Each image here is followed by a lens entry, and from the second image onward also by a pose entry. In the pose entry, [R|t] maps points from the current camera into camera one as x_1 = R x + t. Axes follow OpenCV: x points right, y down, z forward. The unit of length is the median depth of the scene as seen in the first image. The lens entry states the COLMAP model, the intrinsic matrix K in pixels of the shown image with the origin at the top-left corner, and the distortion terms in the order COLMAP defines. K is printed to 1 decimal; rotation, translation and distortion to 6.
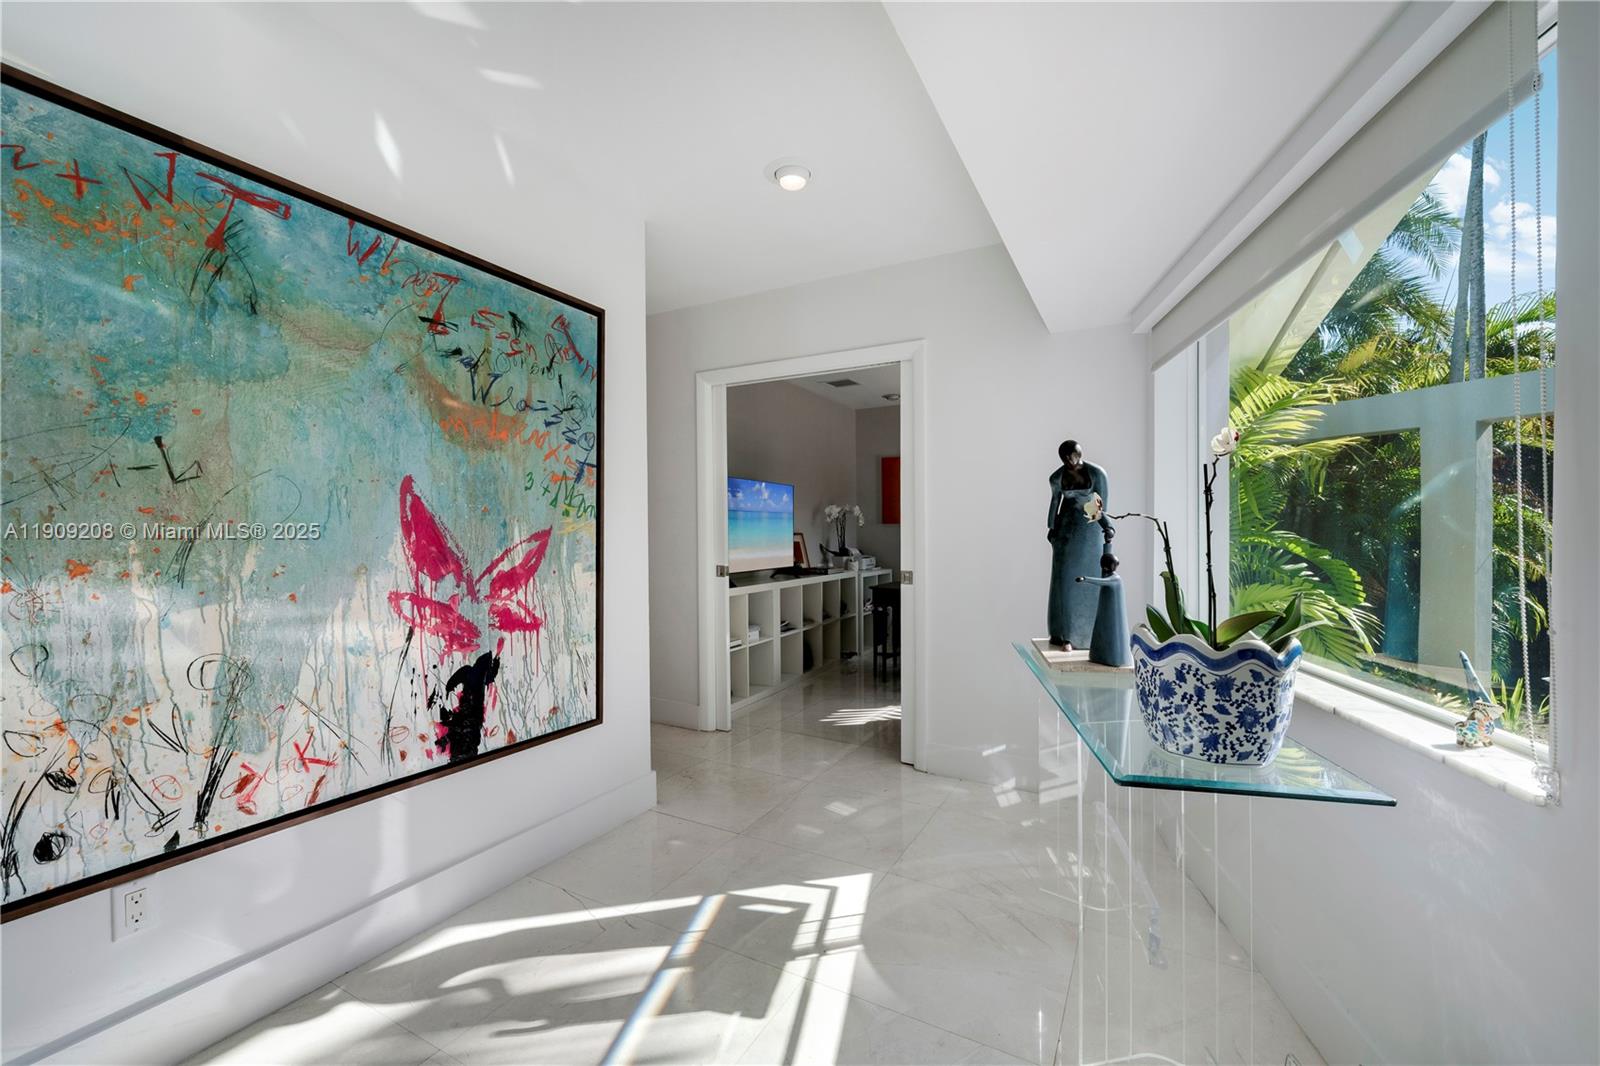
lens RADIAL K [[638.7, 0, 796.4], [0, 638.7, 538.4], [0, 0, 1]] dist [-0.001687, -0.000136]
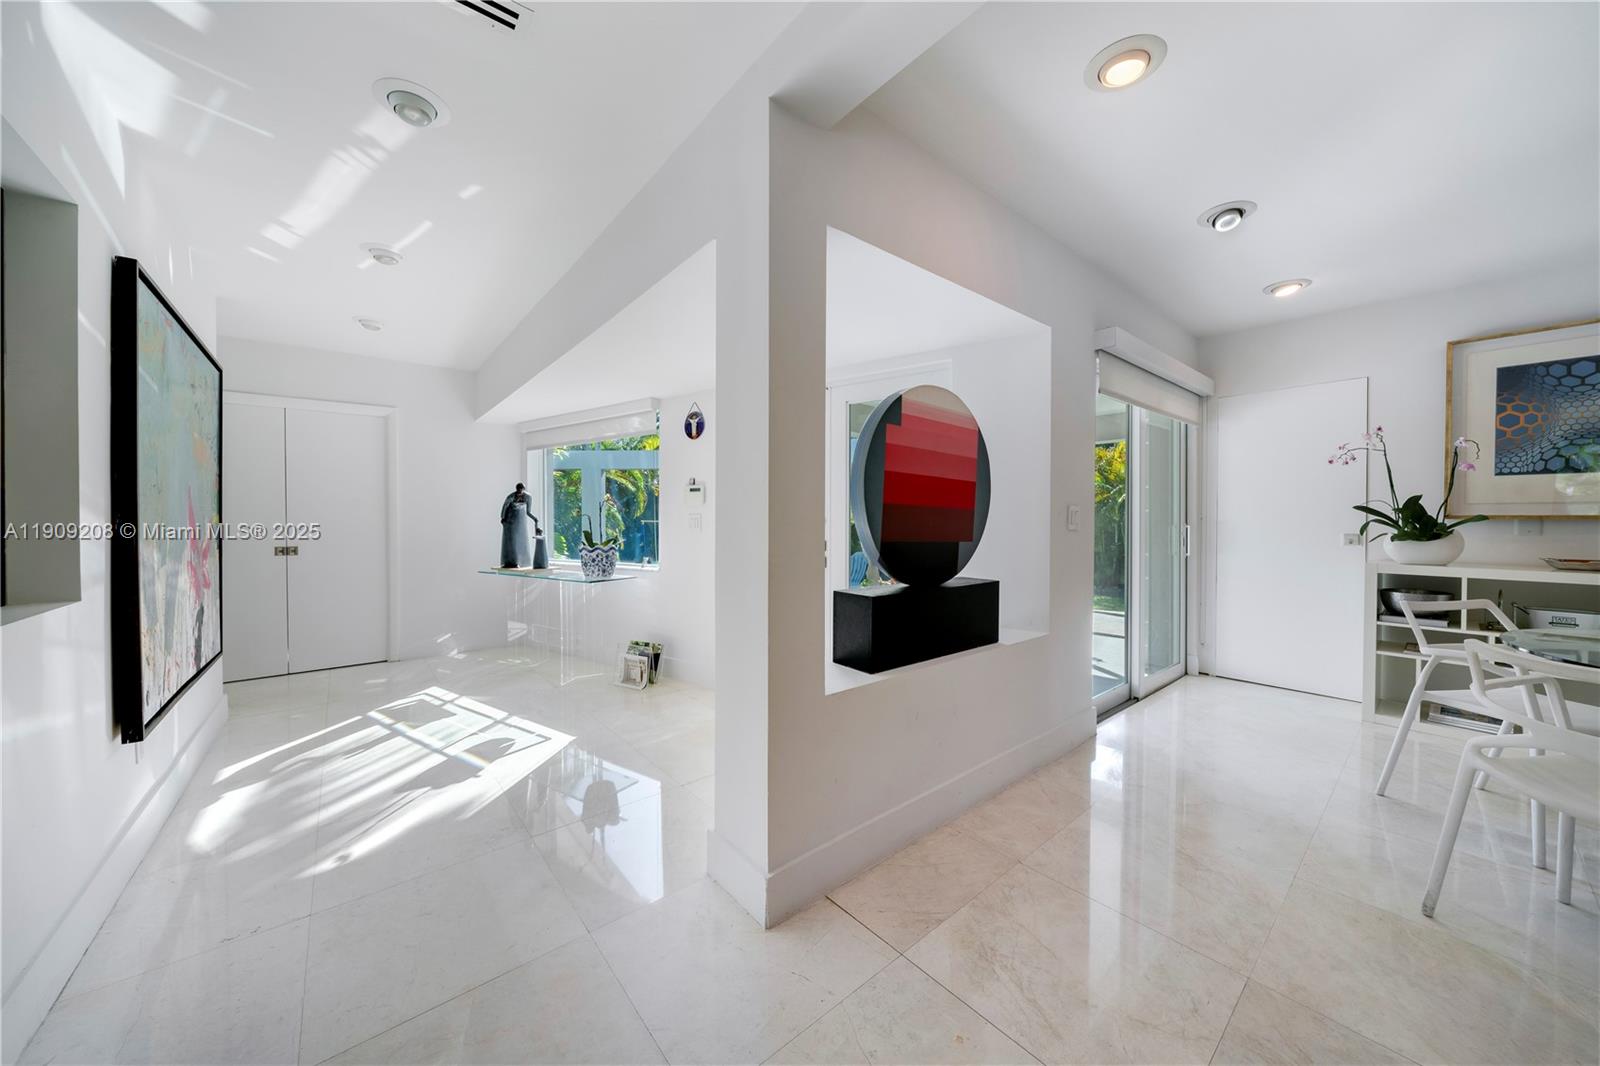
lens RADIAL K [[545.2, 0, 798.1], [0, 545.2, 535.1], [0, 0, 1]] dist [-0.000186, 0.000042]
pose [[0.346111, -0.028098, 0.937773, -1.322458], [0.005445, 0.999595, 0.027941, -0.004159], [-0.938178, -0.004564, 0.346124, -0.838060]]
